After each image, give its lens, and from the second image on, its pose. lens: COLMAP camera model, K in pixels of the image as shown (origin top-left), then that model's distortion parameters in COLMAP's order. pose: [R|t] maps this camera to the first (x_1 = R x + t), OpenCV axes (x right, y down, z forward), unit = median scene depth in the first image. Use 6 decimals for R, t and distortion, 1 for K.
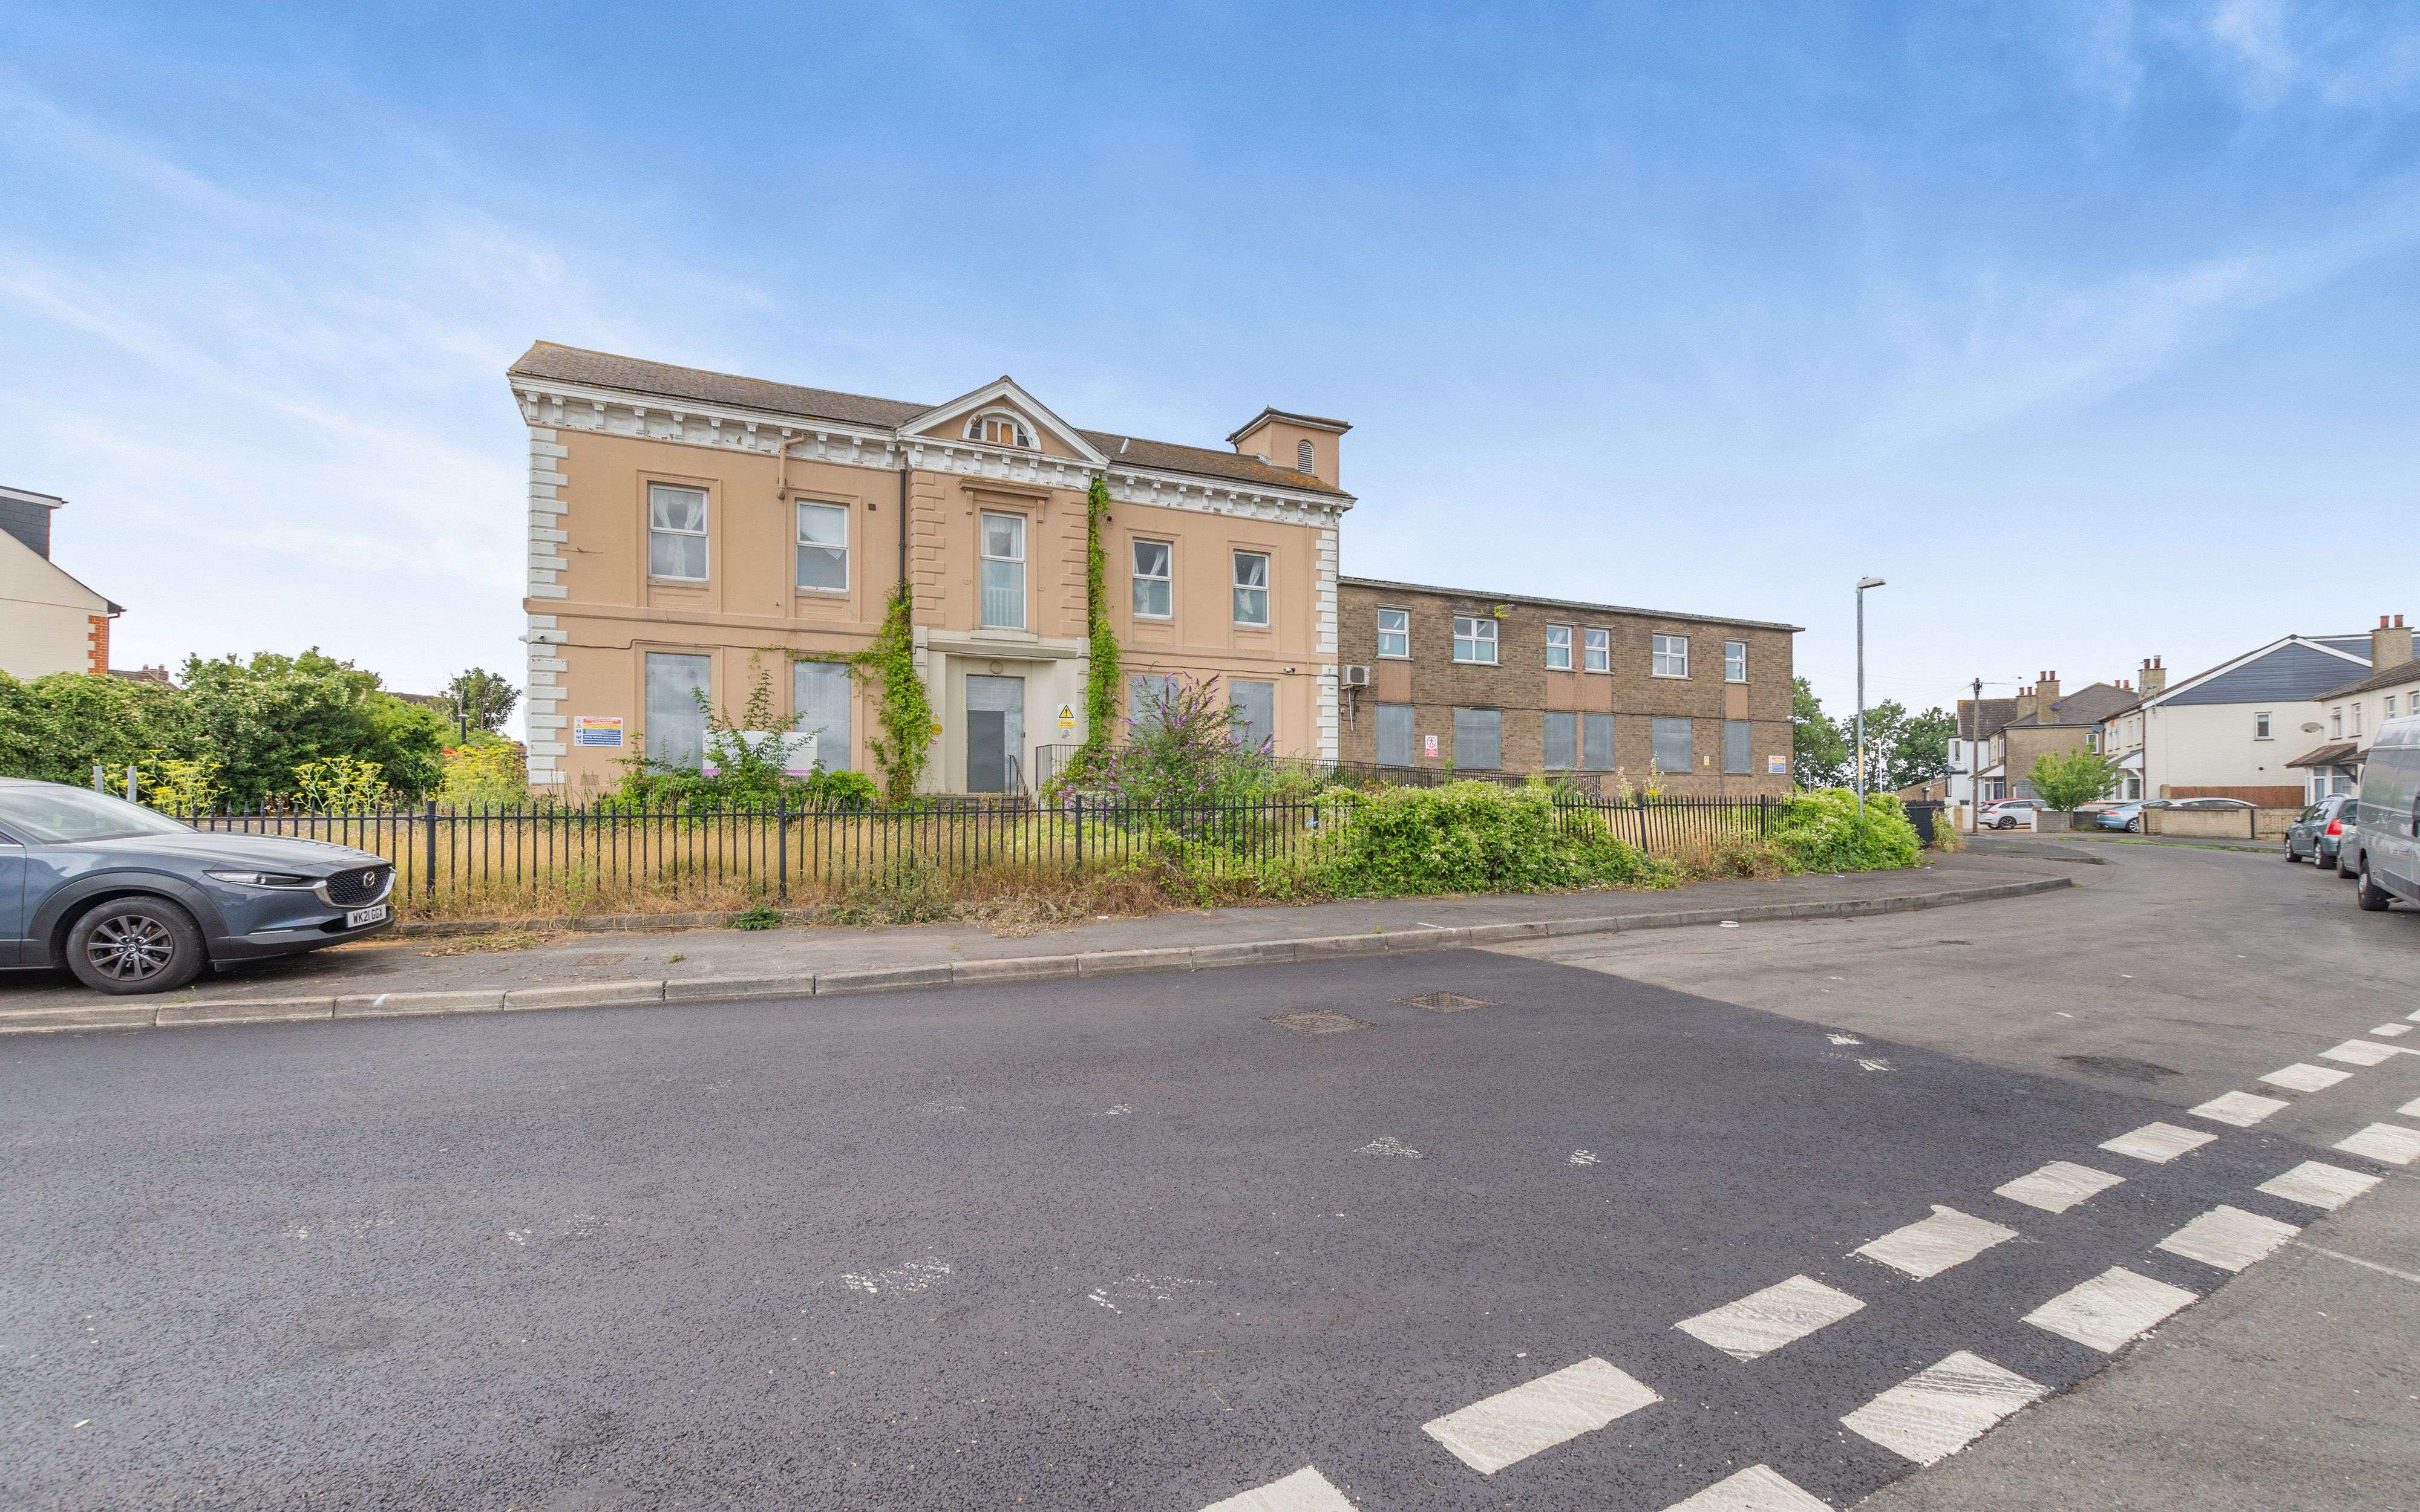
lens RADIAL K [[1050.0, 0, 1227.5], [0, 1050.0, 770.1], [0, 0, 1]] dist [0.002903, -0.000358]
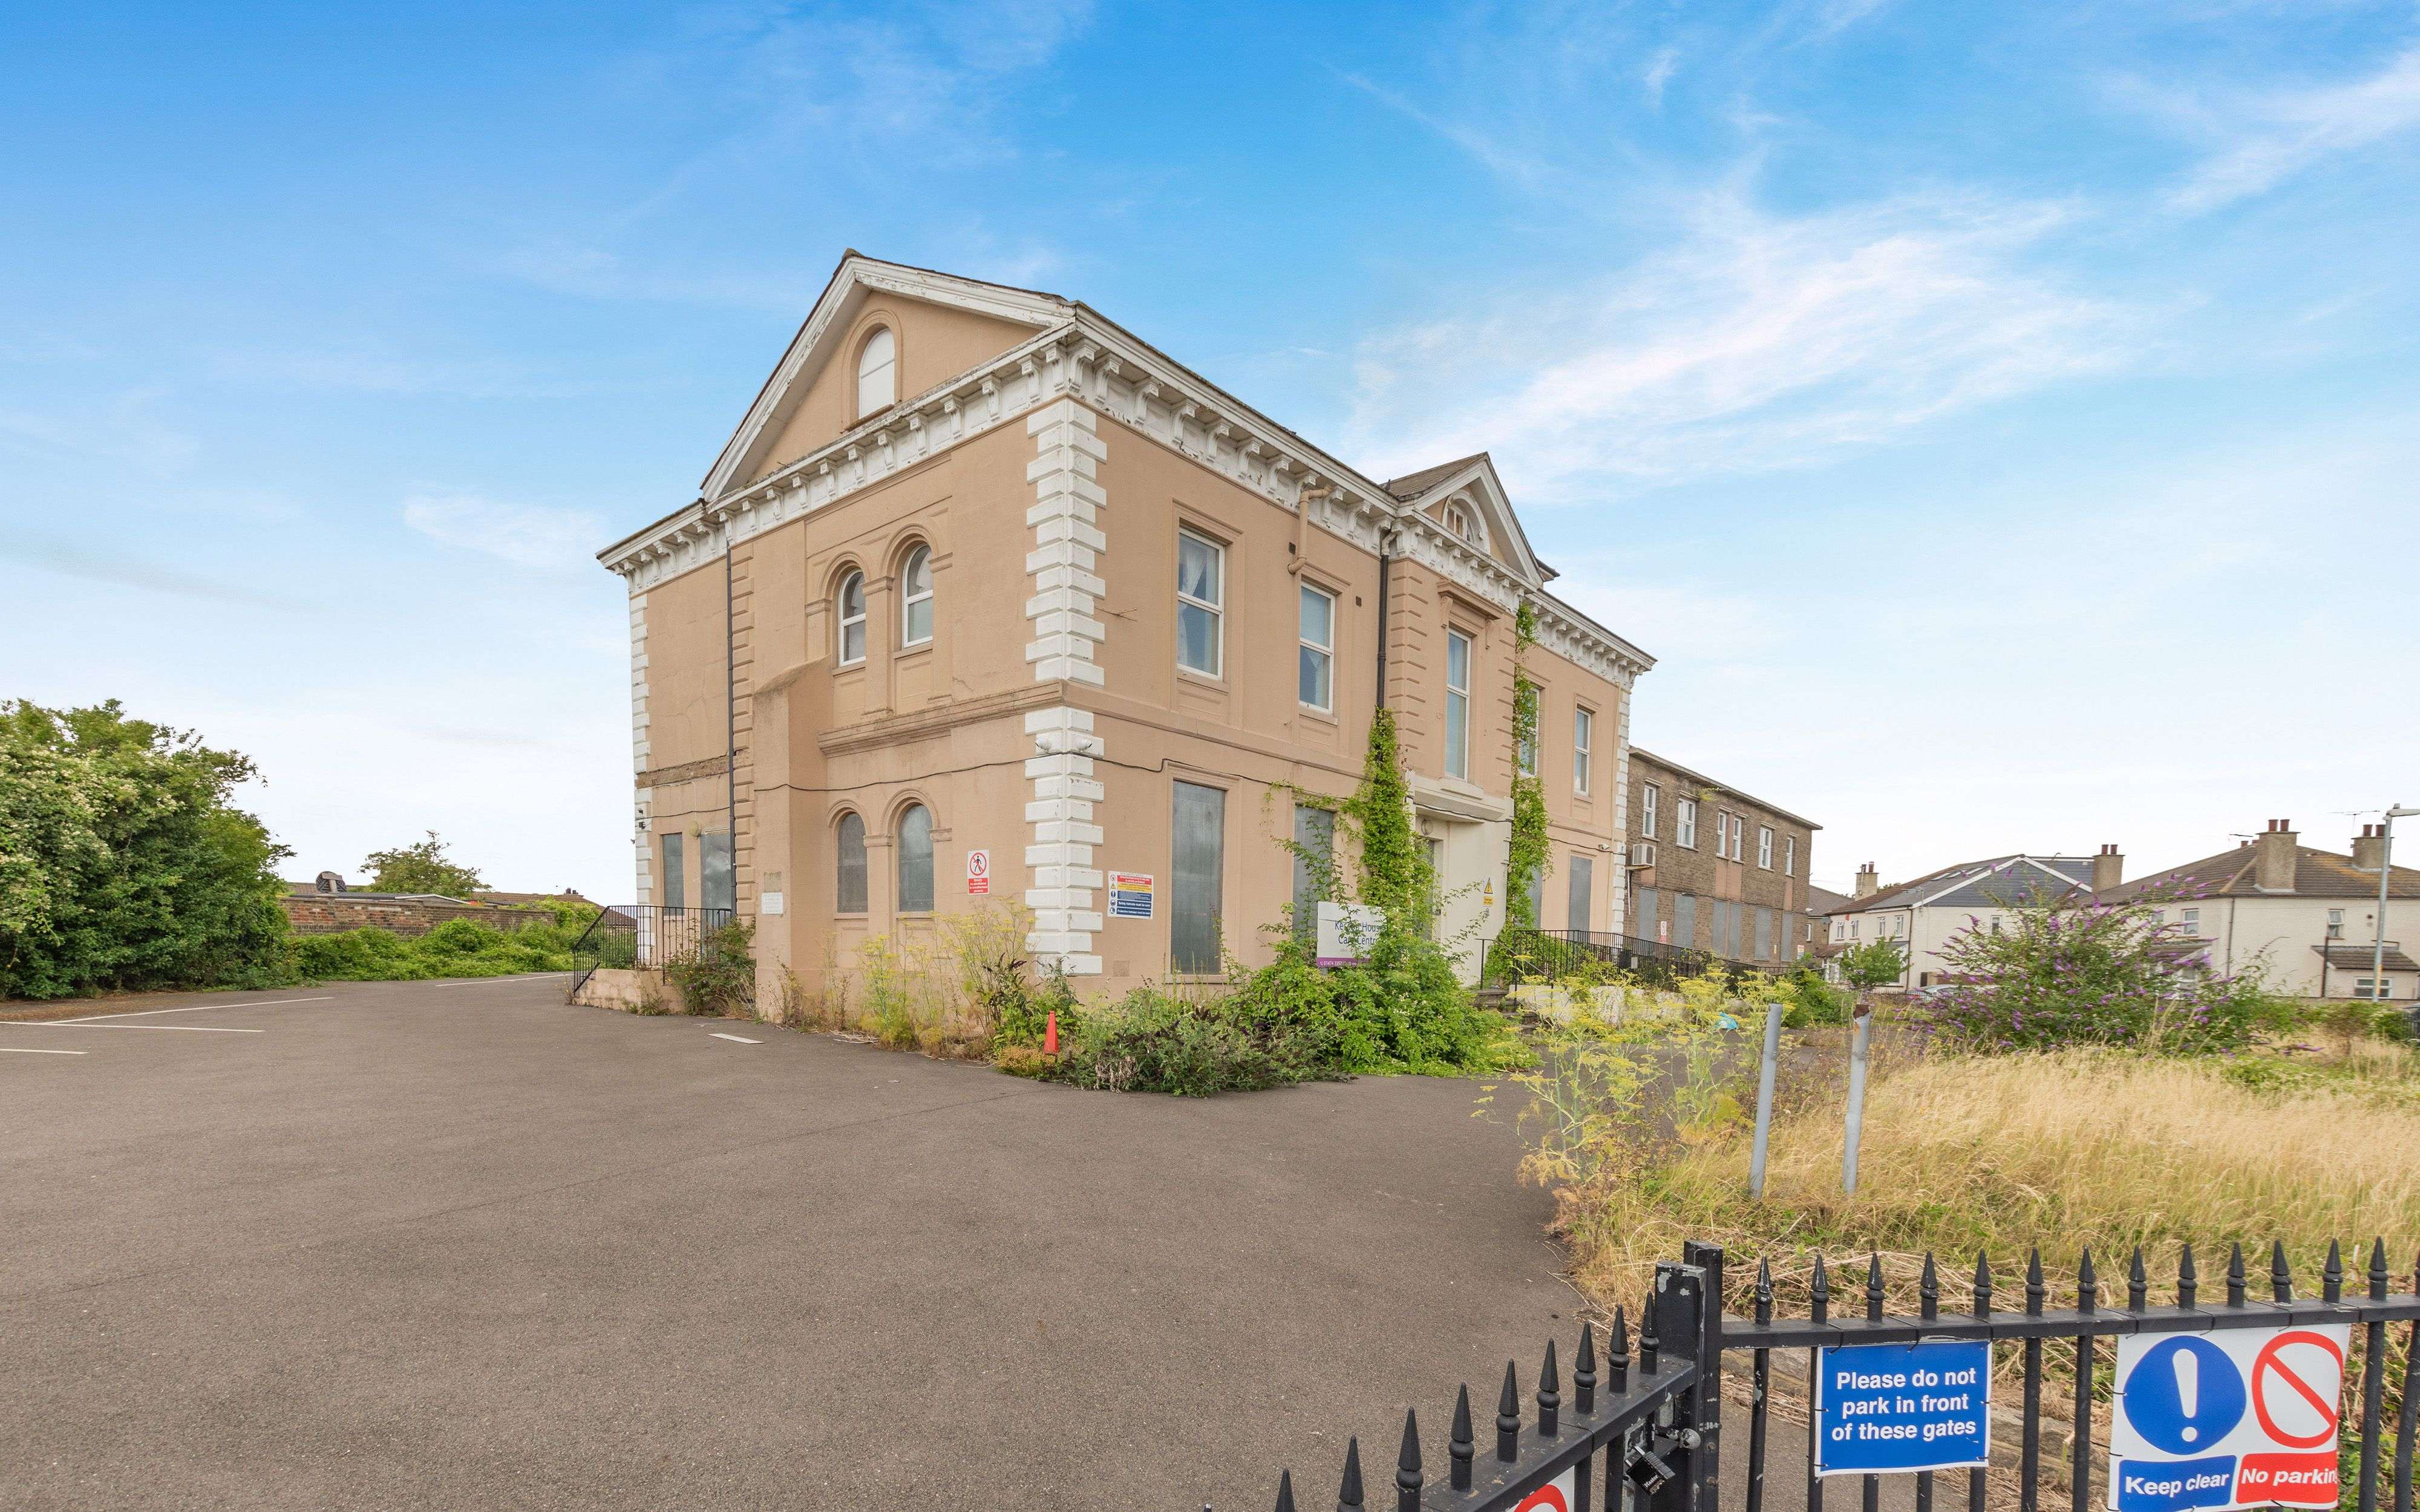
lens RADIAL K [[1050.0, 0, 1158.5], [0, 1050.0, 1022.1], [0, 0, 1]] dist [0.002903, -0.000358]
pose [[0.937472, -0.003791, 0.348040, -0.704670], [-0.027245, 0.996073, 0.084236, -0.011438], [-0.346993, -0.088451, 0.933687, 0.312831]]
